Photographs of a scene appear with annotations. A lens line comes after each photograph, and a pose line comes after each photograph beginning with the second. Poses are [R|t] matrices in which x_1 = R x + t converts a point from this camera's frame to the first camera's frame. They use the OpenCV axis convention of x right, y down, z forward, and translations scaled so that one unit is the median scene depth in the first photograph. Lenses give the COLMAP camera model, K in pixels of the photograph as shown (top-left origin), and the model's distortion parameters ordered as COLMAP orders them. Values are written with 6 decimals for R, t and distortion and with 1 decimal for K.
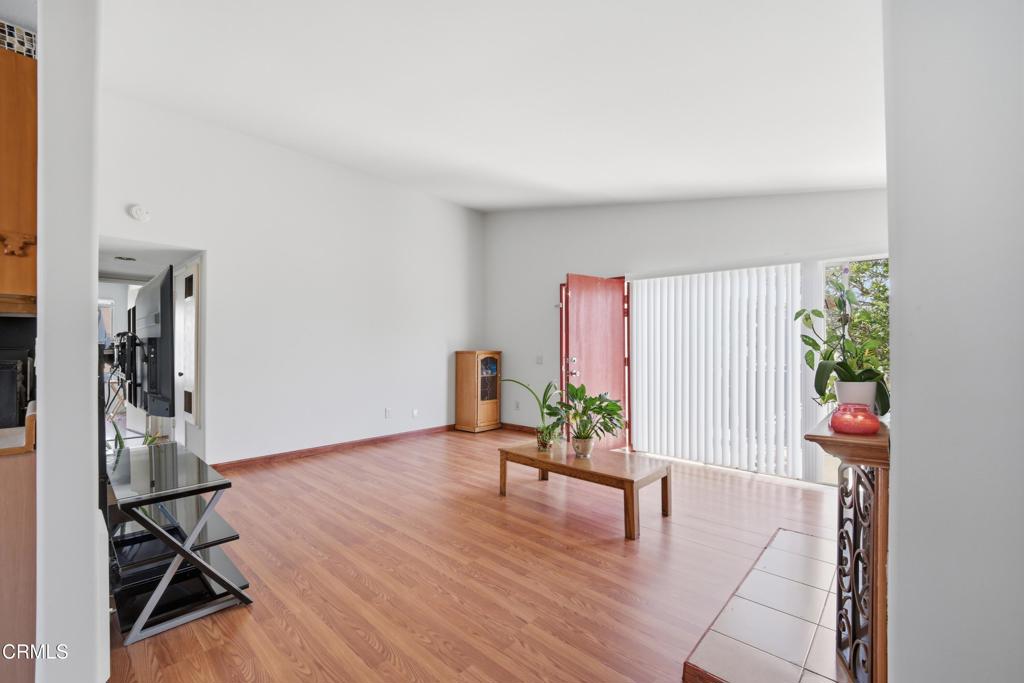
lens RADIAL K [[428.9, 0, 508.1], [0, 428.9, 347.2], [0, 0, 1]] dist [-0.011173, -0.000829]
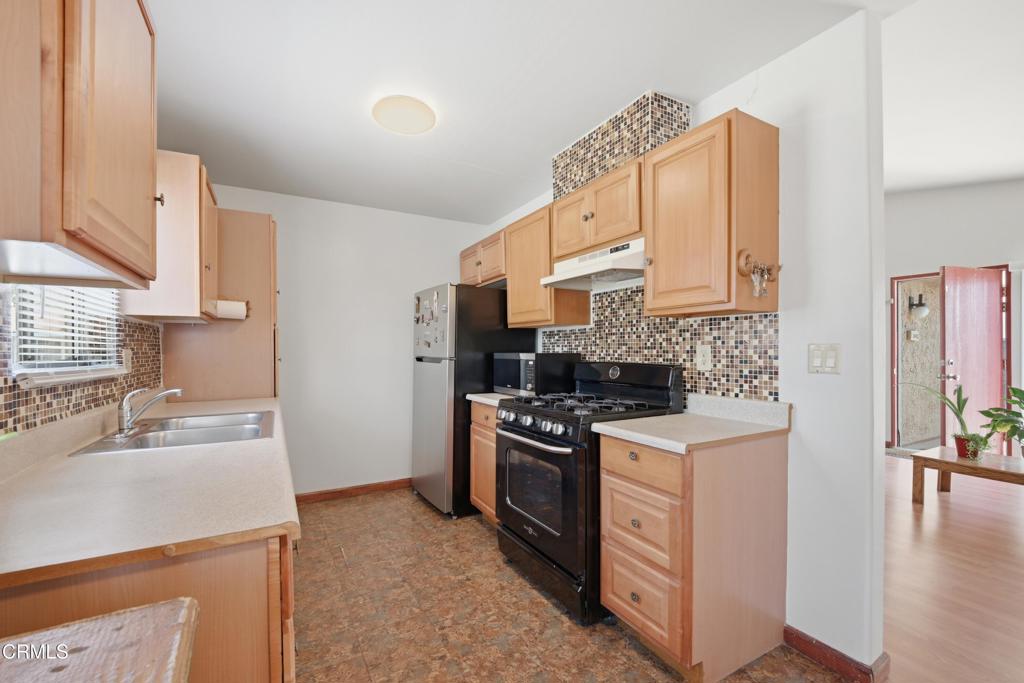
lens RADIAL K [[435.8, 0, 506.7], [0, 435.8, 349.1], [0, 0, 1]] dist [0.002932, 0.000217]
pose [[0.949855, -0.006769, -0.312618, -0.581141], [0.007551, 0.999971, 0.001291, -0.007404], [0.312600, -0.003587, 0.949878, -0.218025]]
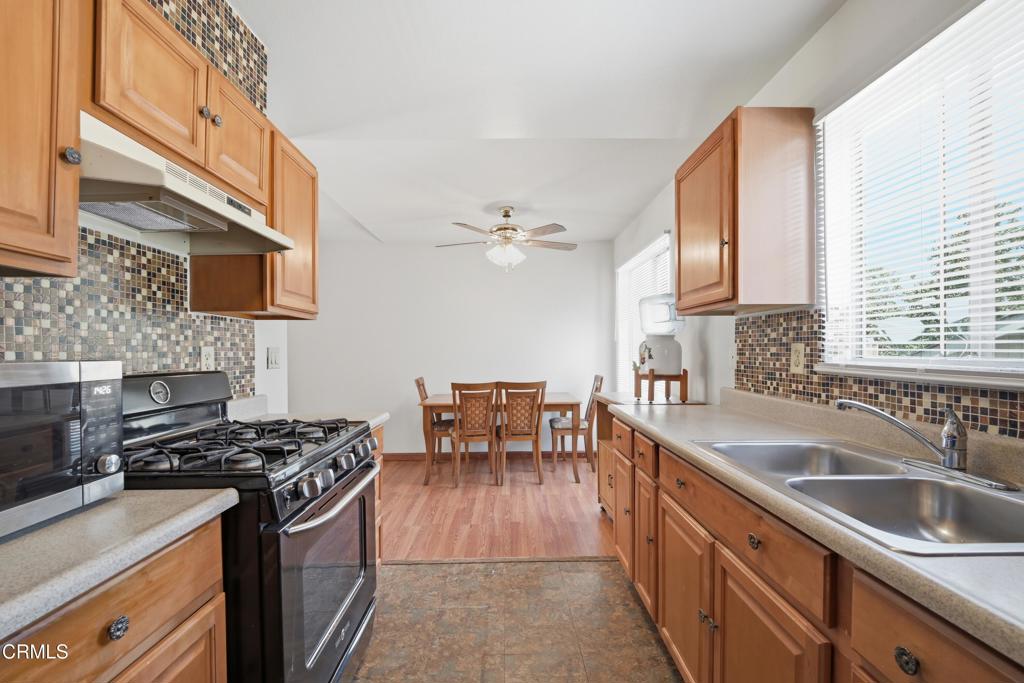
lens RADIAL K [[430.3, 0, 510.7], [0, 430.3, 352.4], [0, 0, 1]] dist [-0.000413, -0.012453]
pose [[-0.690021, -0.001360, 0.723788, -1.141498], [0.000031, 0.999998, 0.001908, -0.003633], [-0.723789, 0.001339, -0.690020, 0.553199]]
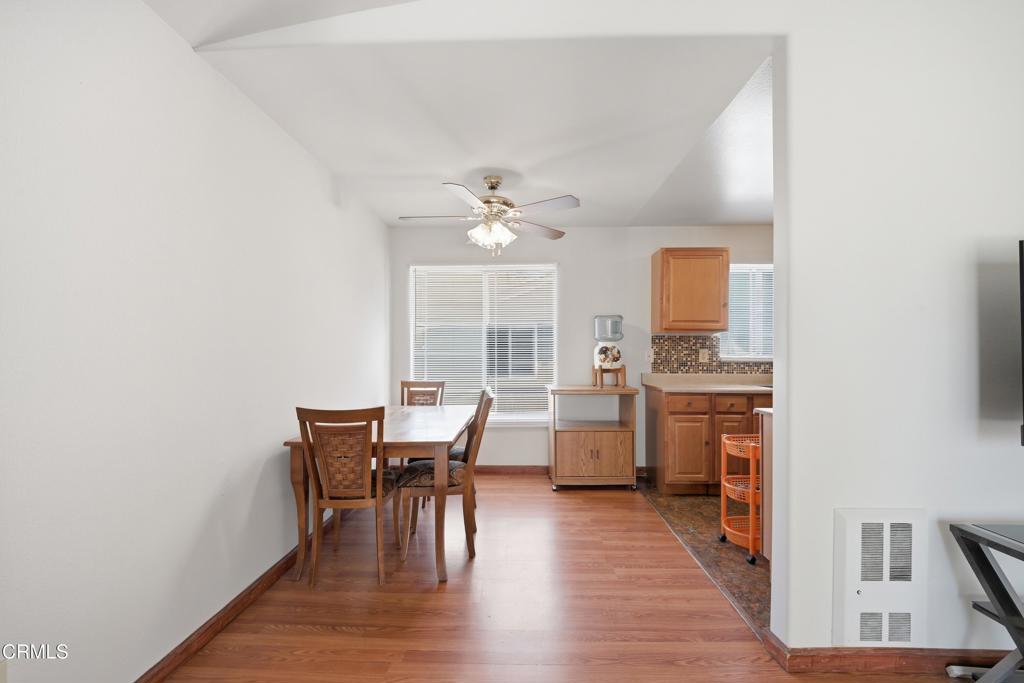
lens RADIAL K [[430.3, 0, 510.7], [0, 430.3, 352.4], [0, 0, 1]] dist [-0.000413, -0.012453]
pose [[-0.758292, 0.000064, -0.651915, 0.191244], [0.003973, 0.999982, -0.004523, -0.001624], [0.651903, -0.006020, -0.758279, 0.510767]]
